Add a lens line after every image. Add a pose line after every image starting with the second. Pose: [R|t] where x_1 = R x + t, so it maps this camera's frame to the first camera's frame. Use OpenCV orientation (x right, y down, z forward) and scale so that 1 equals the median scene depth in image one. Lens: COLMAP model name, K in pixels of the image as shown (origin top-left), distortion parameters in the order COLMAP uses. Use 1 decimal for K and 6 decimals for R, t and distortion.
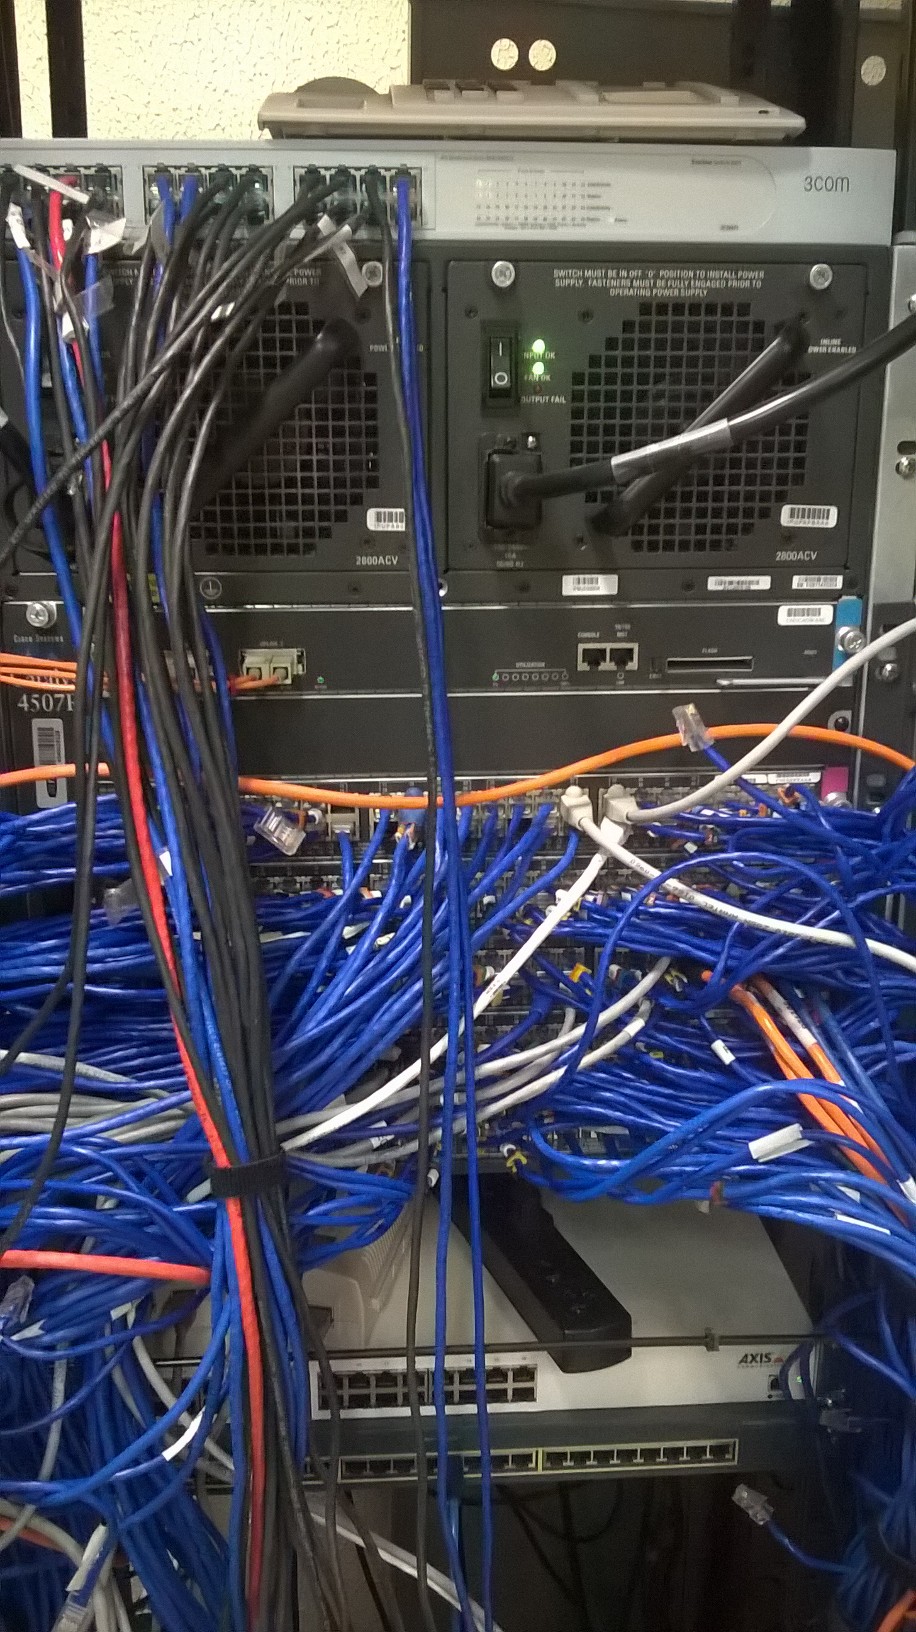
lens RADIAL K [[1462.4, 0, 471.2], [0, 1462.4, 825.9], [0, 0, 1]] dist [0.075037, -0.203625]
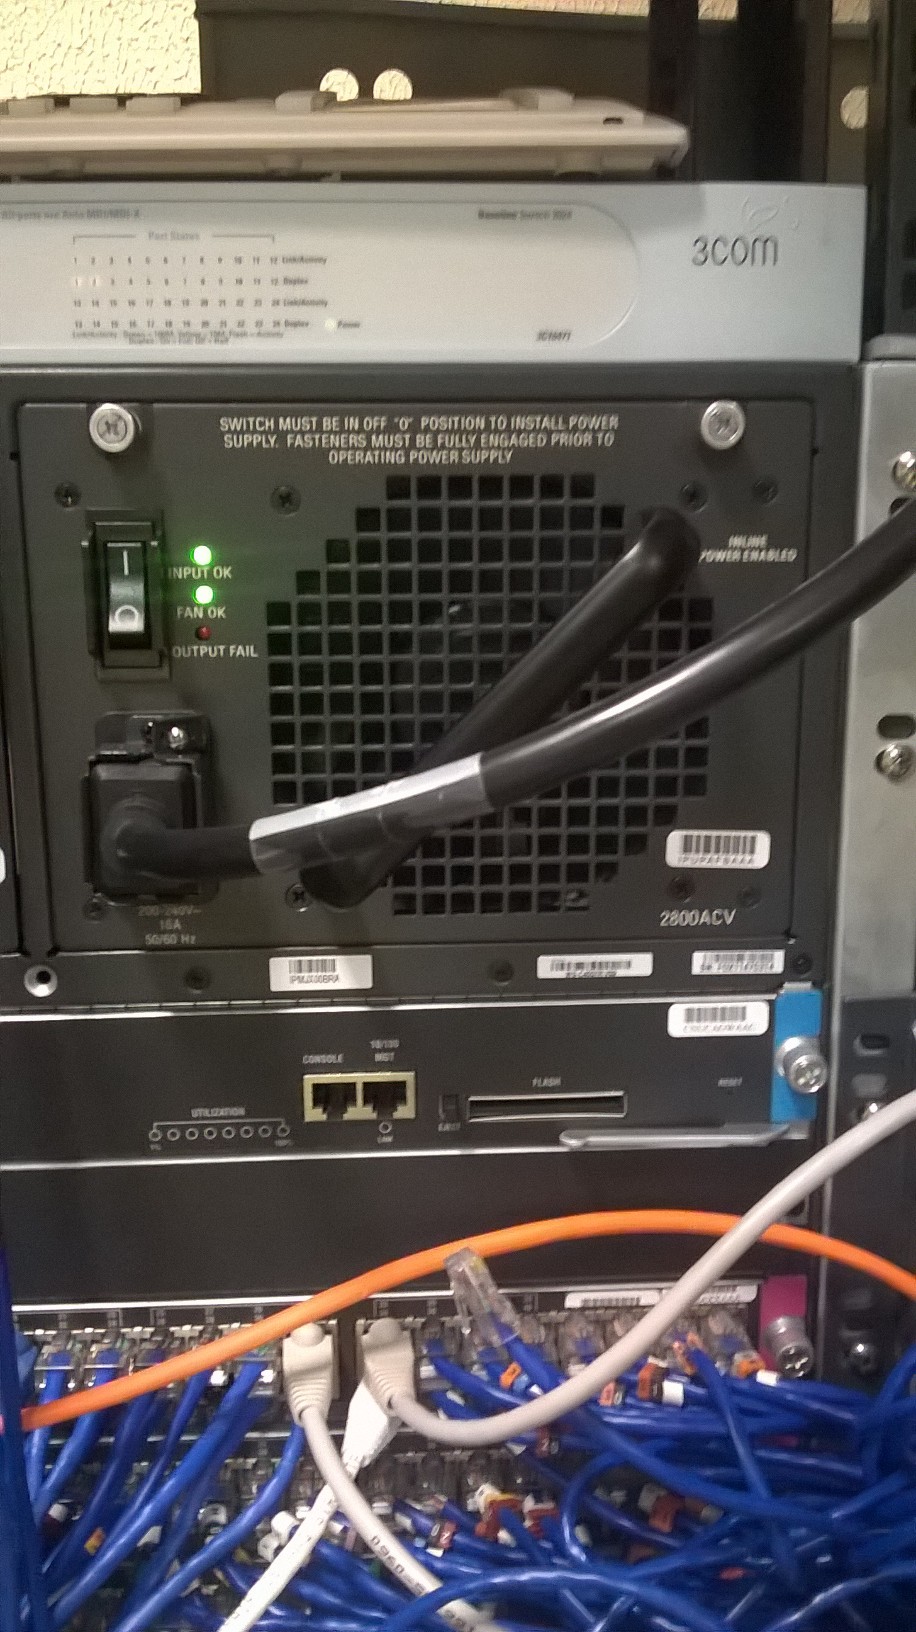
lens RADIAL K [[1462.4, 0, 454.0], [0, 1462.4, 818.8], [0, 0, 1]] dist [0.075037, -0.203625]
pose [[0.999744, -0.004412, -0.022184, 0.148013], [0.003163, 0.998425, -0.056022, -0.197450], [0.022396, 0.055937, 0.998183, 0.466726]]
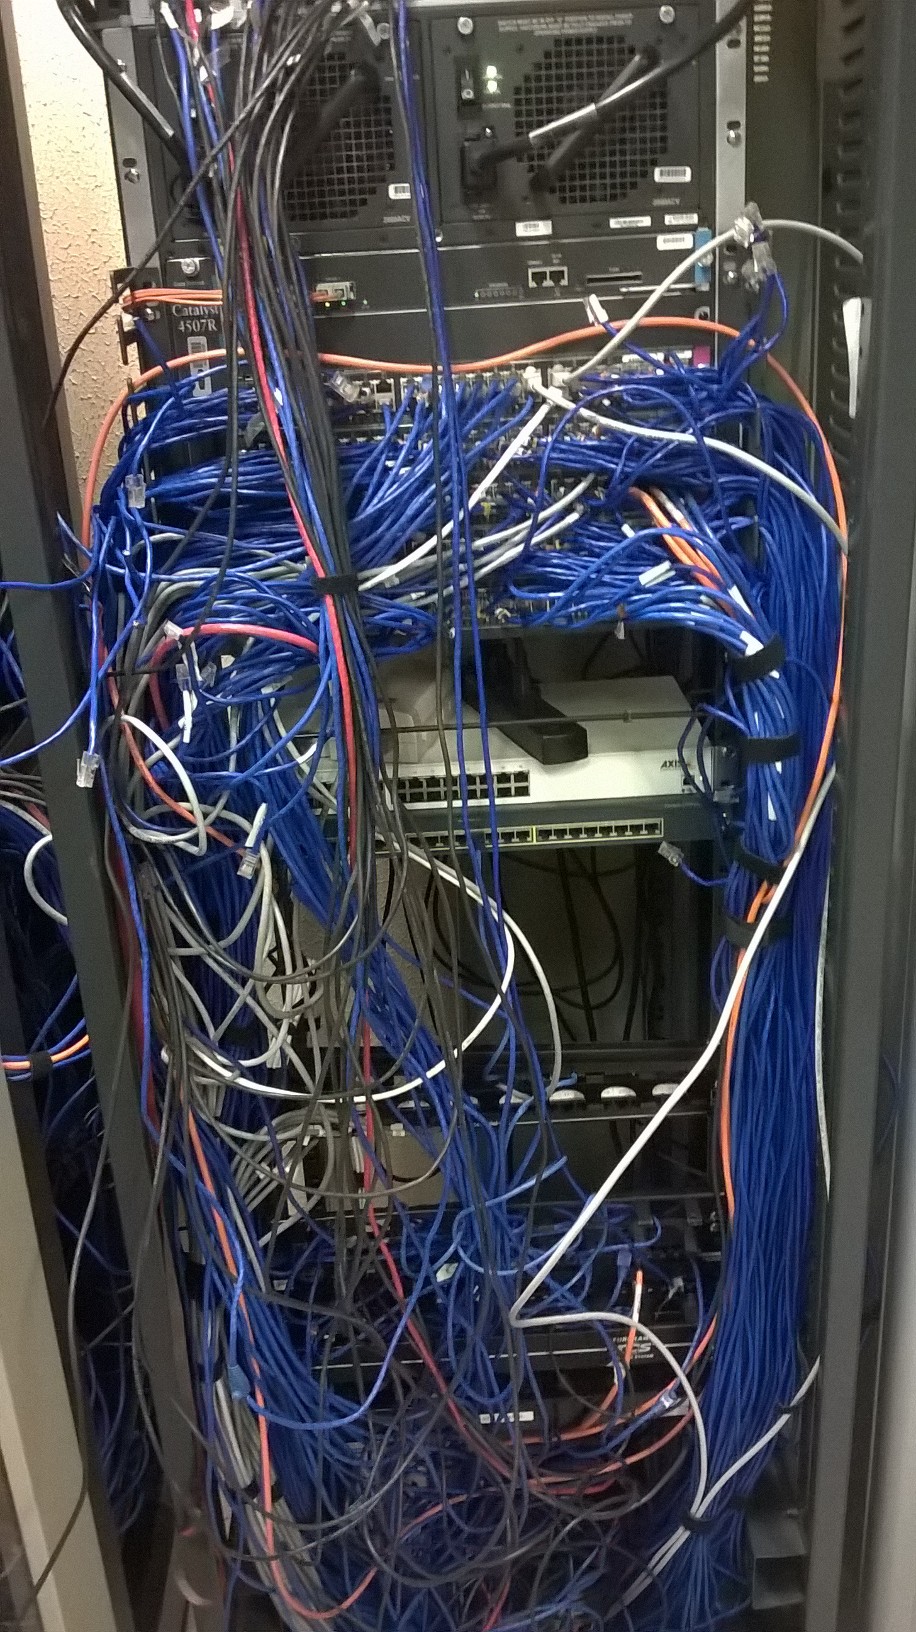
lens RADIAL K [[1509.7, 0, 468.9], [0, 1509.7, 864.6], [0, 0, 1]] dist [-0.045294, 0.000000]
pose [[0.997343, -0.031186, -0.065832, 0.099225], [0.040564, 0.988407, 0.146308, 0.277465], [0.060506, -0.148589, 0.987046, -0.698885]]
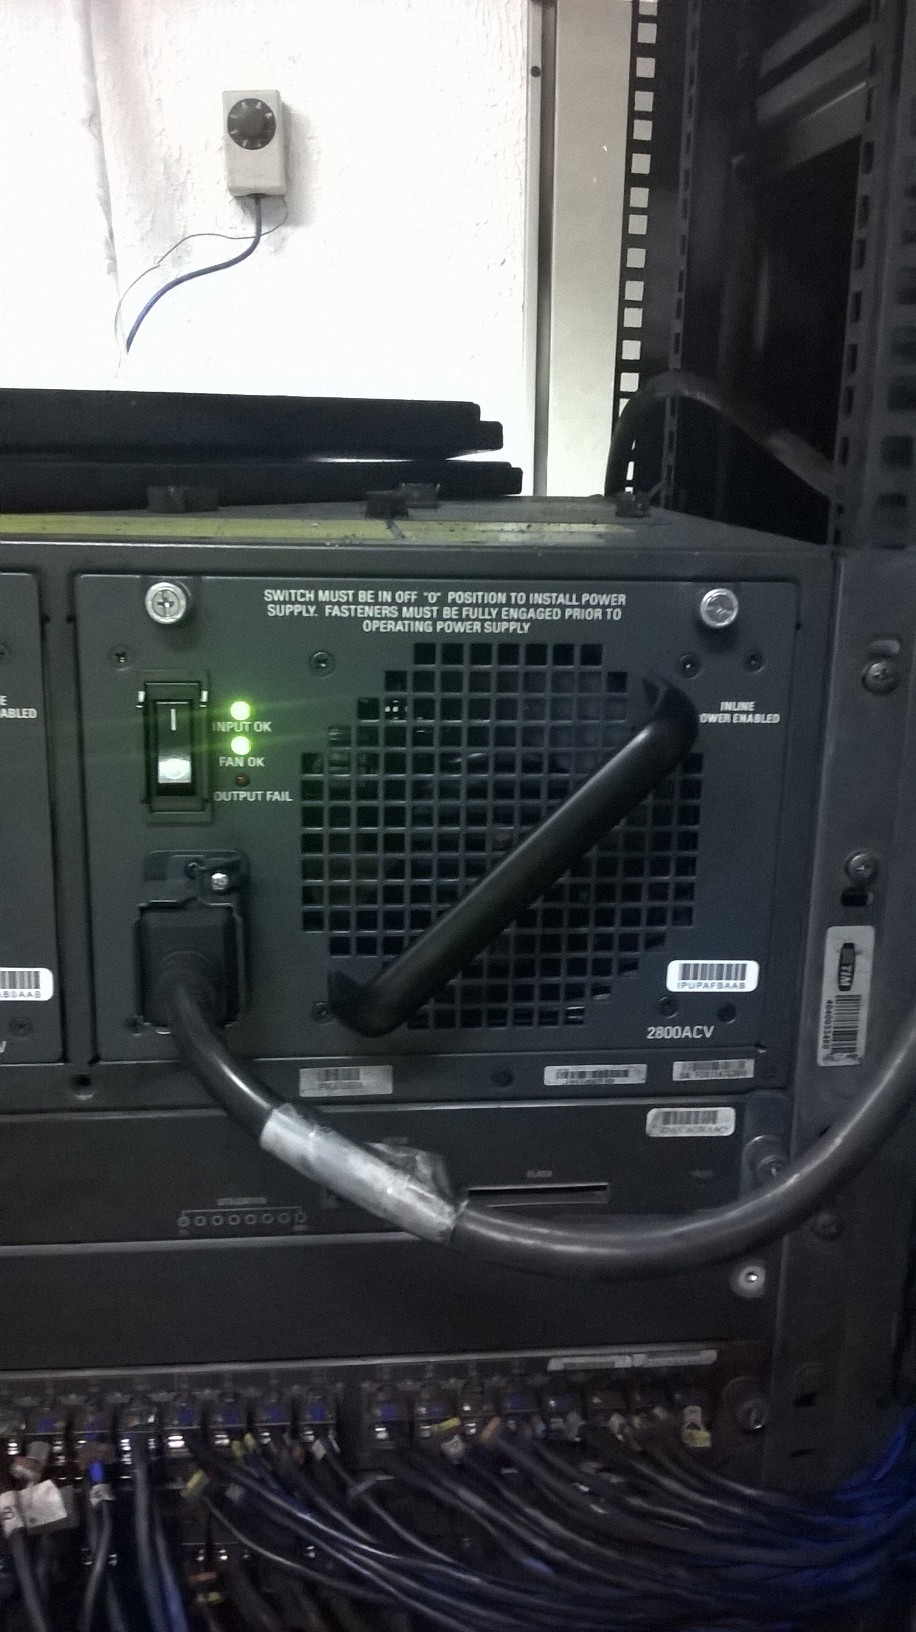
lens RADIAL K [[1462.4, 0, 456.3], [0, 1462.4, 819.5], [0, 0, 1]] dist [0.075037, -0.203625]
pose [[0.999191, 0.013659, 0.037838, 0.108253], [-0.013446, 0.999892, -0.005856, -0.277116], [-0.037914, 0.005342, 0.999267, 0.409573]]
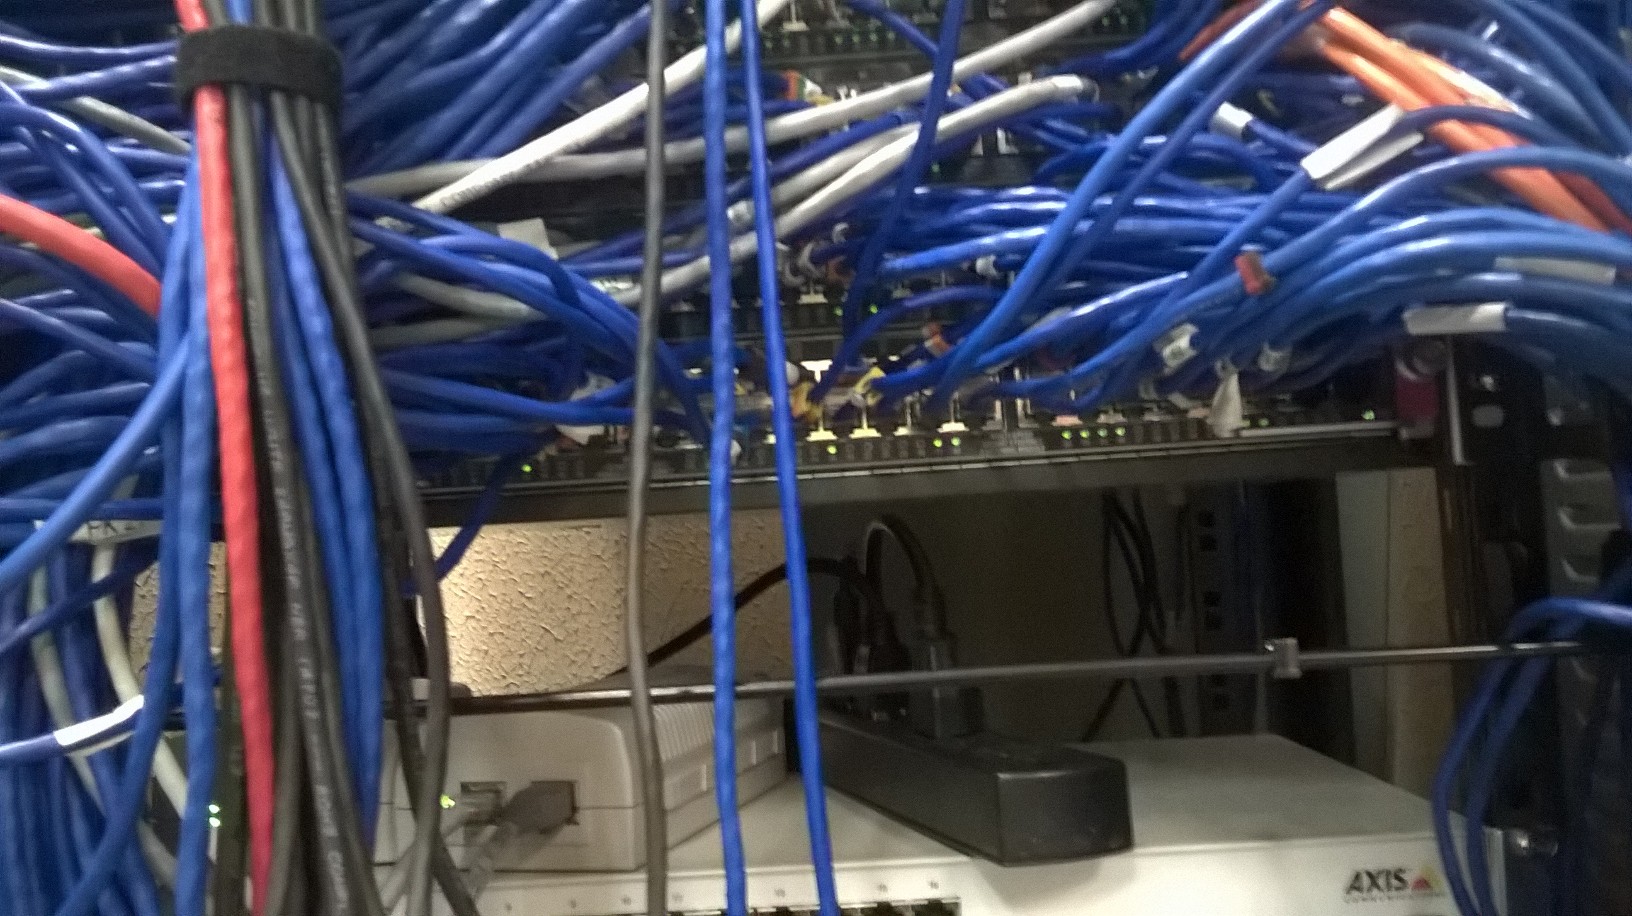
lens RADIAL K [[1462.4, 0, 812.1], [0, 1462.4, 457.1], [0, 0, 1]] dist [0.075037, -0.203625]
pose [[0.993990, -0.067931, -0.085849, 0.058689], [0.037482, 0.947973, -0.316136, 0.460006], [0.102859, 0.311018, 0.944822, 0.532118]]
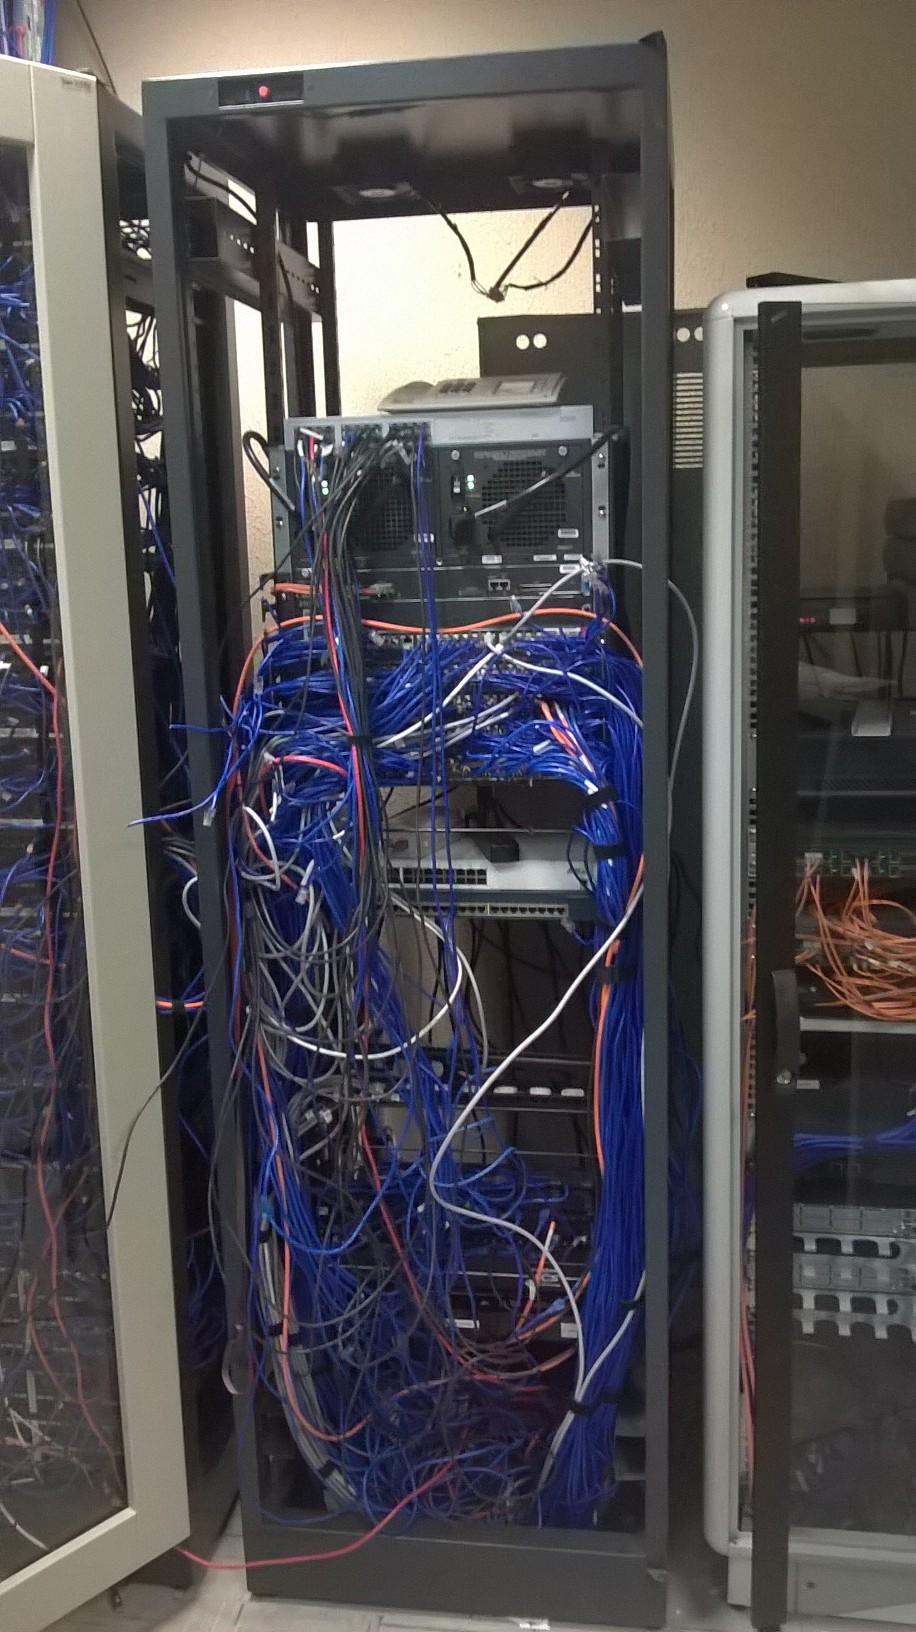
lens RADIAL K [[1462.4, 0, 470.8], [0, 1462.4, 823.9], [0, 0, 1]] dist [0.075037, -0.203625]
pose [[0.973816, 0.014956, -0.226846, 0.714347], [-0.030777, 0.997320, -0.066368, 0.552217], [0.225246, 0.071611, 0.971667, -1.781365]]
